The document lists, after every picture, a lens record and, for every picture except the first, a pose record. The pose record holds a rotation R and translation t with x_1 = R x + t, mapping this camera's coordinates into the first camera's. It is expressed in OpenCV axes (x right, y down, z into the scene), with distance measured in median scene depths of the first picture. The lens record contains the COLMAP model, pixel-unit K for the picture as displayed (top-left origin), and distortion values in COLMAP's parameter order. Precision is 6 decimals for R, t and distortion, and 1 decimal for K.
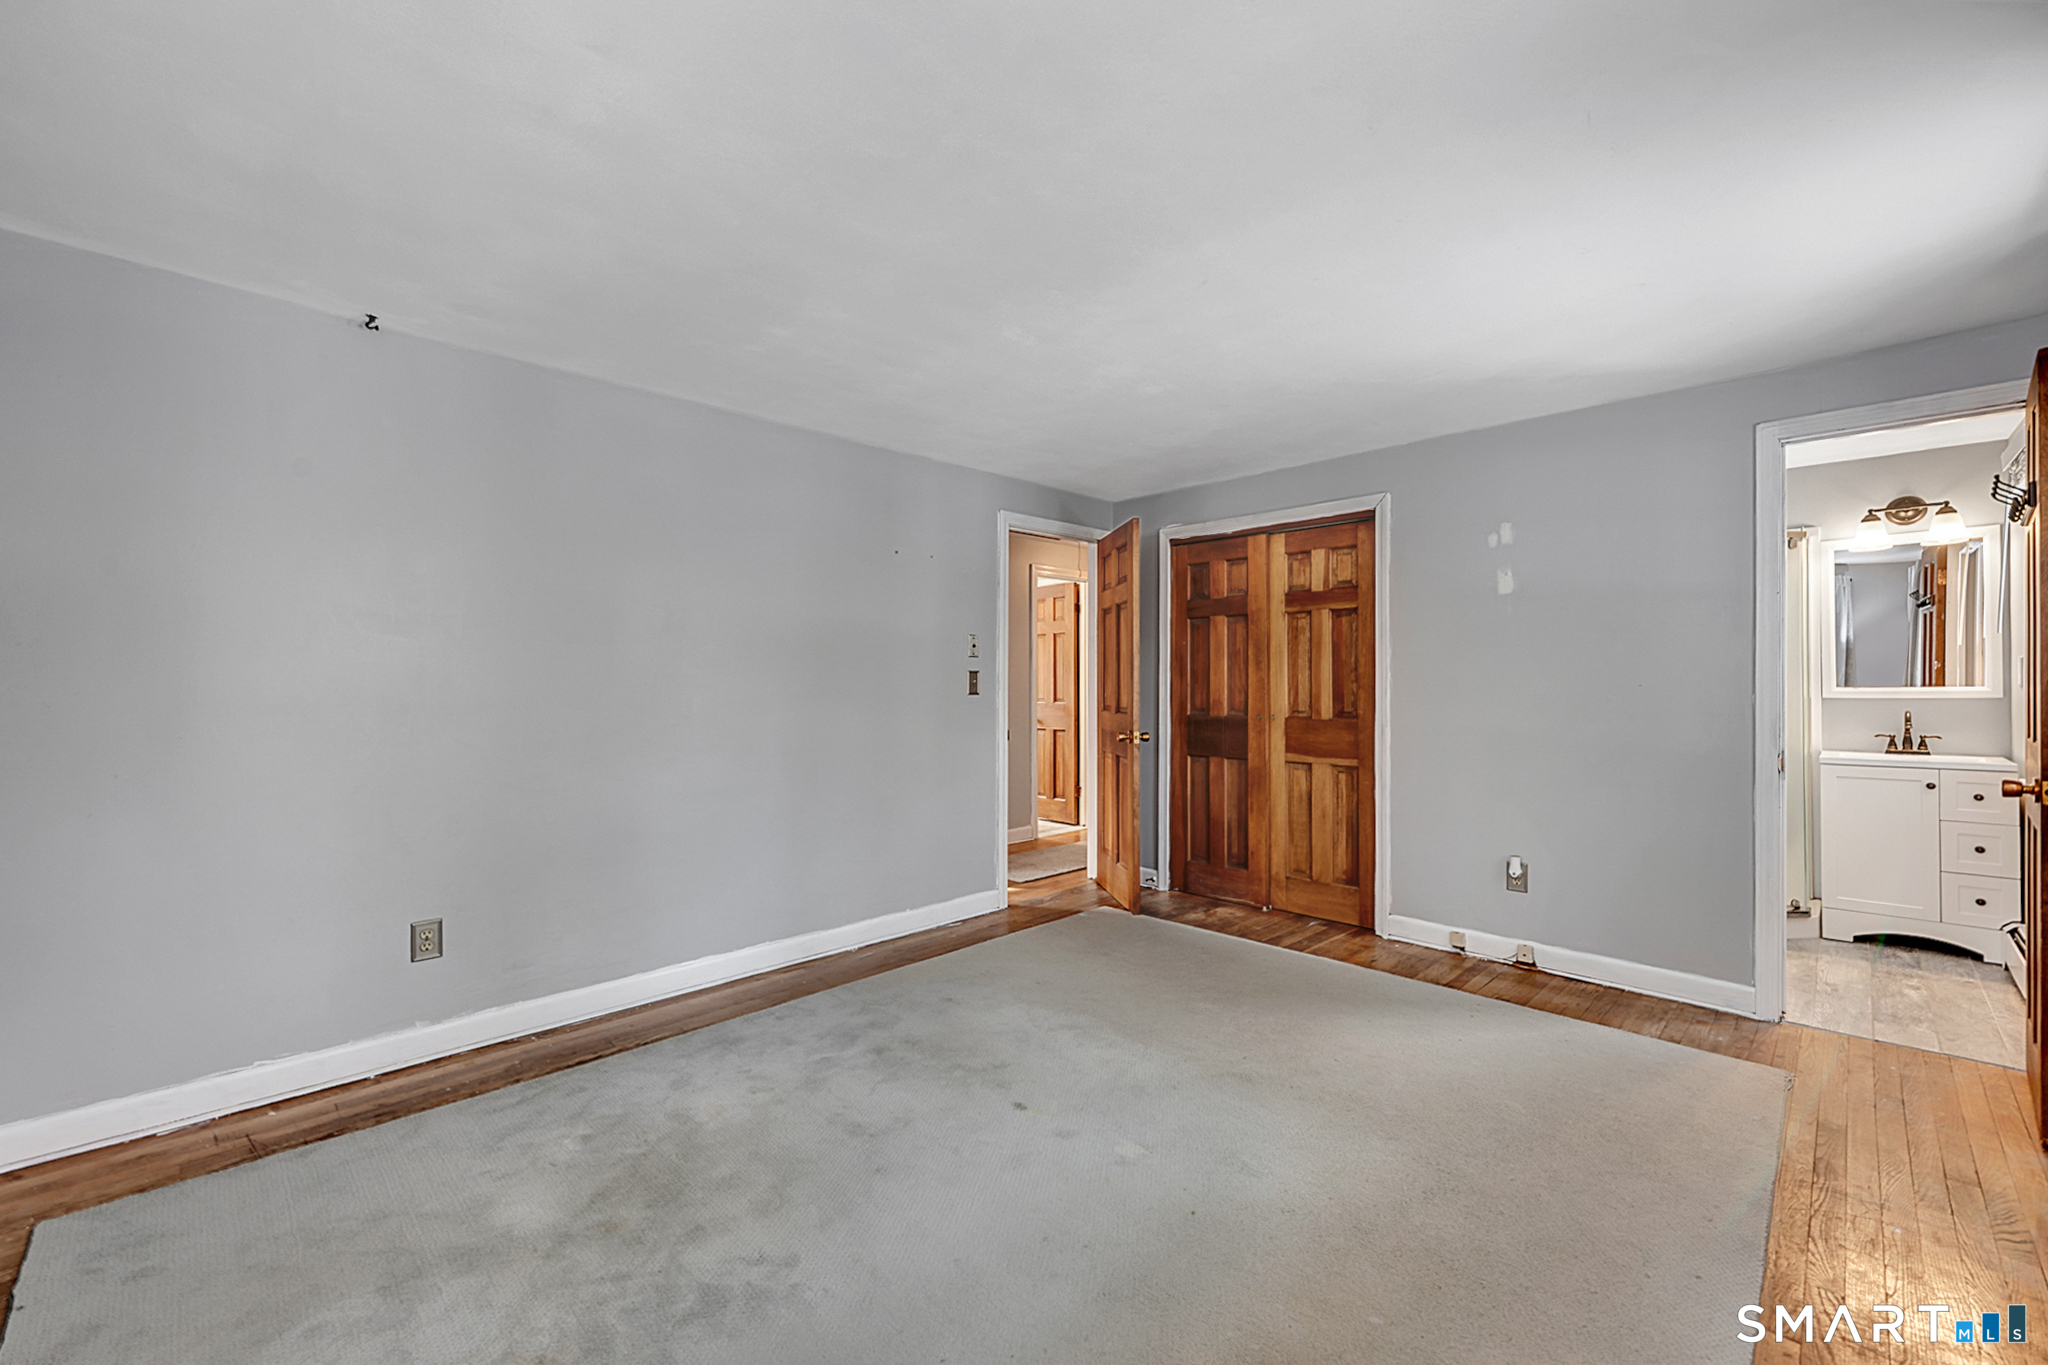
lens RADIAL K [[823.6, 0, 1035.8], [0, 823.6, 684.5], [0, 0, 1]] dist [-0.001500, -0.000451]
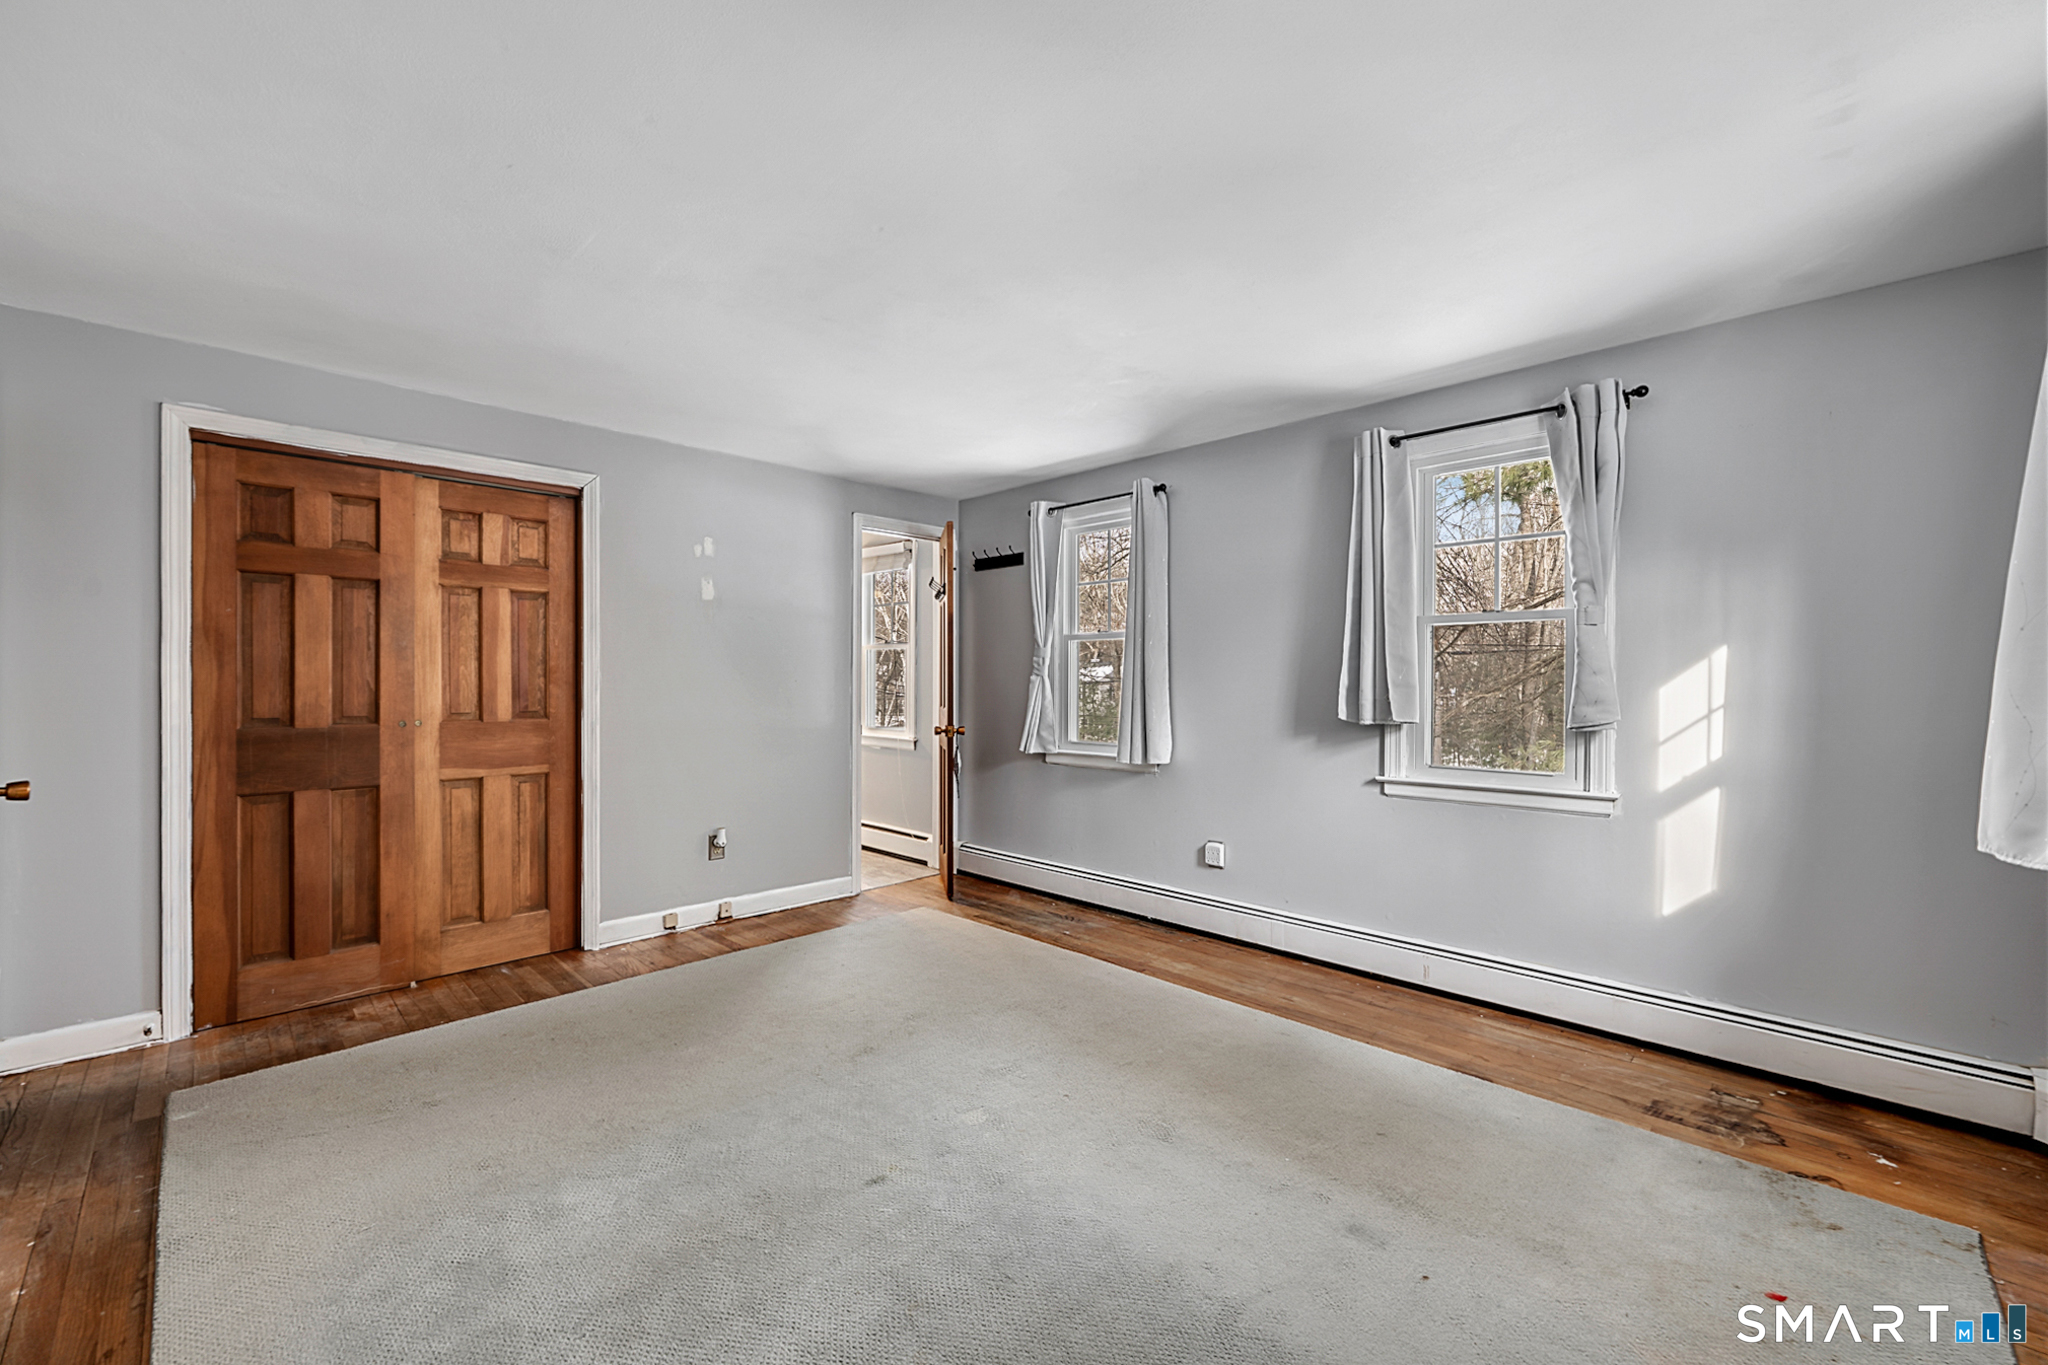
lens RADIAL K [[823.6, 0, 1034.4], [0, 823.6, 680.0], [0, 0, 1]] dist [-0.001500, -0.000451]
pose [[0.001000, 0.000818, 0.999999, -0.479374], [0.001126, 0.999999, -0.000819, 0.001887], [-0.999999, 0.001126, 0.000999, 0.467064]]
